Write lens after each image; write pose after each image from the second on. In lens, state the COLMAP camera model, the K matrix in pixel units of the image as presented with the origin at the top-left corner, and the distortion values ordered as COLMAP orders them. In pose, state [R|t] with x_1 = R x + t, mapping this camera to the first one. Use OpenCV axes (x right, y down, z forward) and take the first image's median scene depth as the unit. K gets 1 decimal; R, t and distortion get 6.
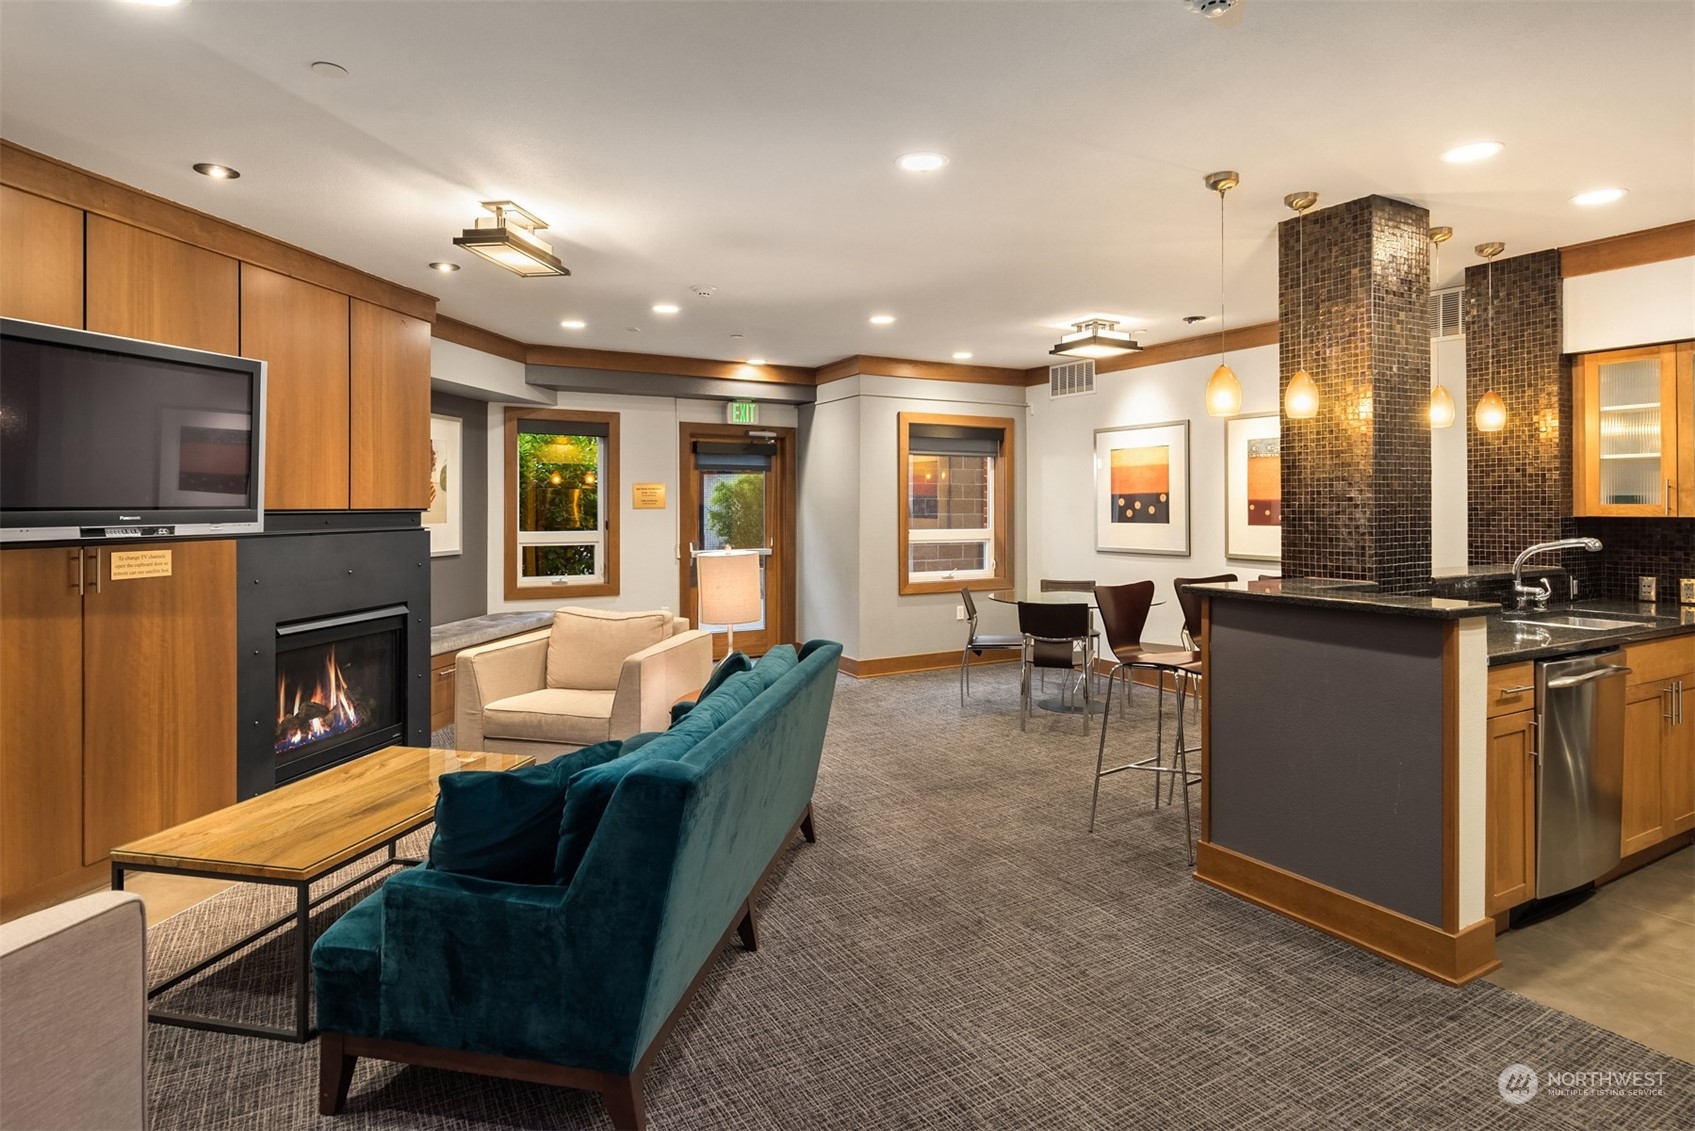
lens RADIAL K [[924.4, 0, 830.5], [0, 924.4, 496.2], [0, 0, 1]] dist [-0.001949, -0.006872]
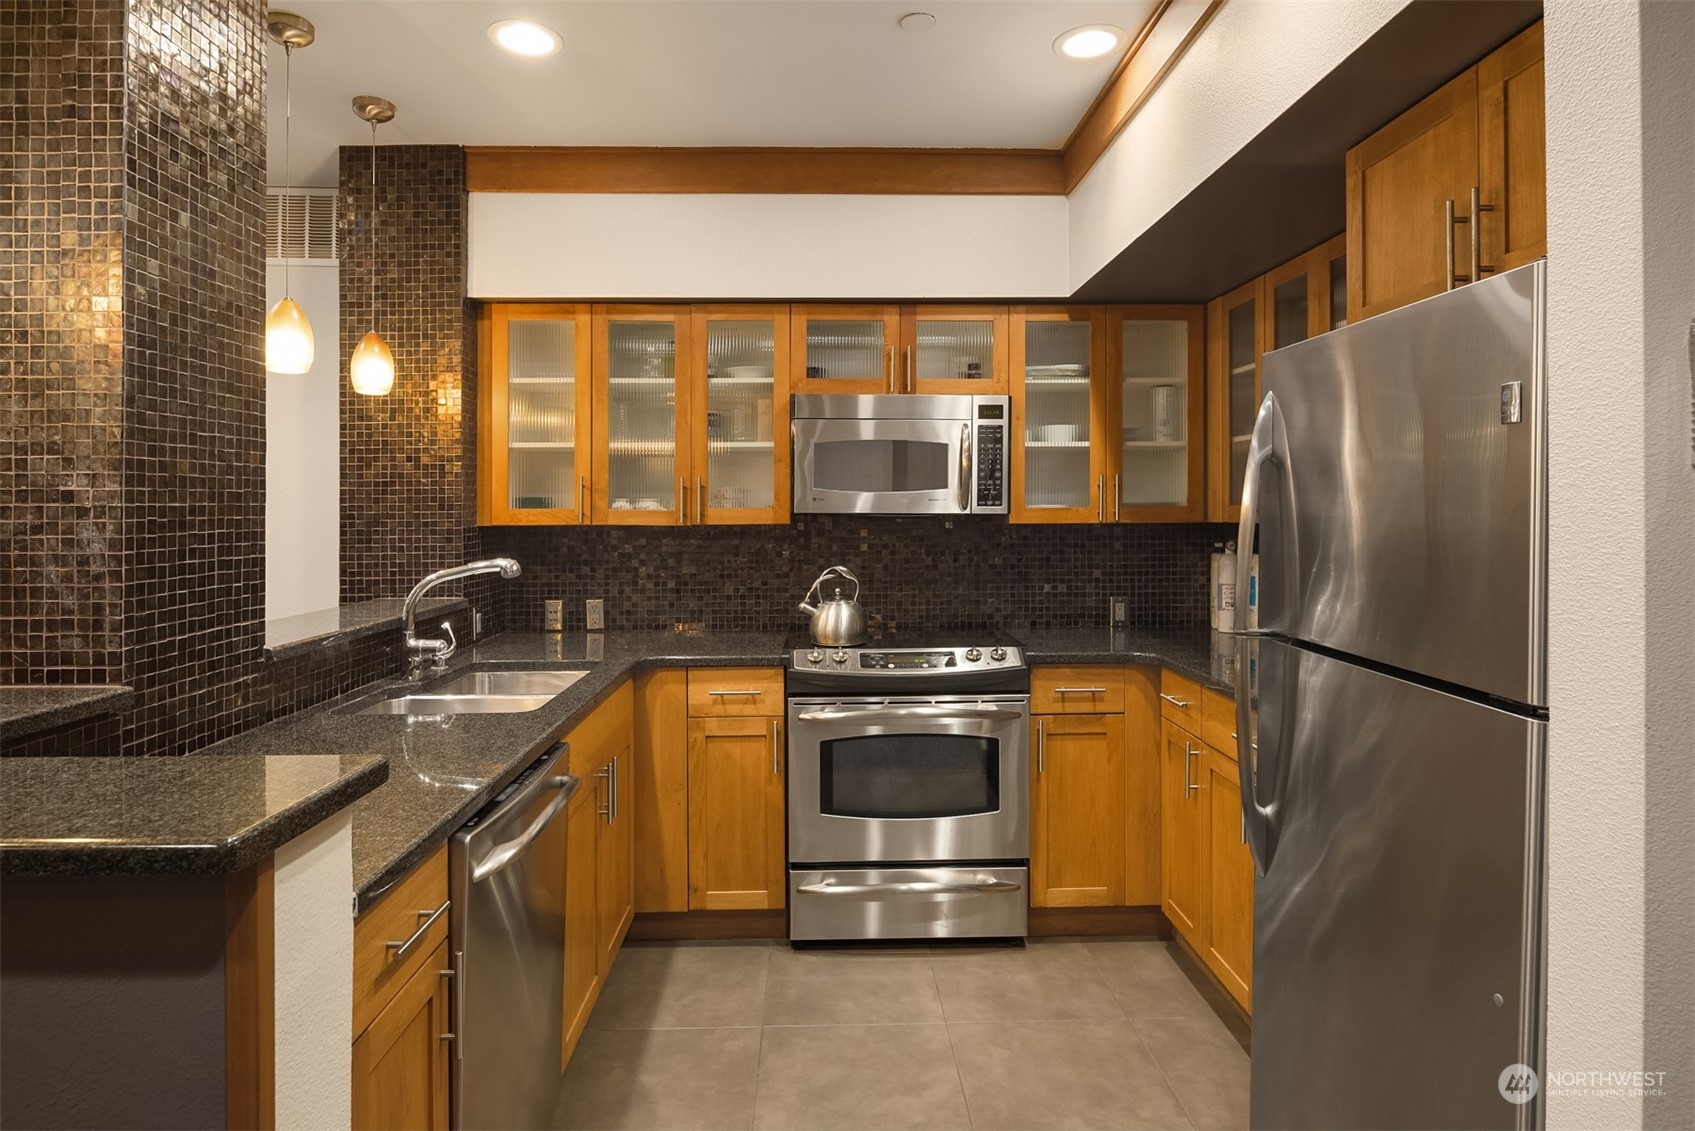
lens RADIAL K [[924.4, 0, 842.8], [0, 924.4, 504.4], [0, 0, 1]] dist [-0.001949, -0.006872]
pose [[0.464382, 0.003938, 0.885626, 0.299969], [-0.005630, 0.999983, -0.001495, 0.004688], [-0.885617, -0.004292, 0.464396, 0.412099]]
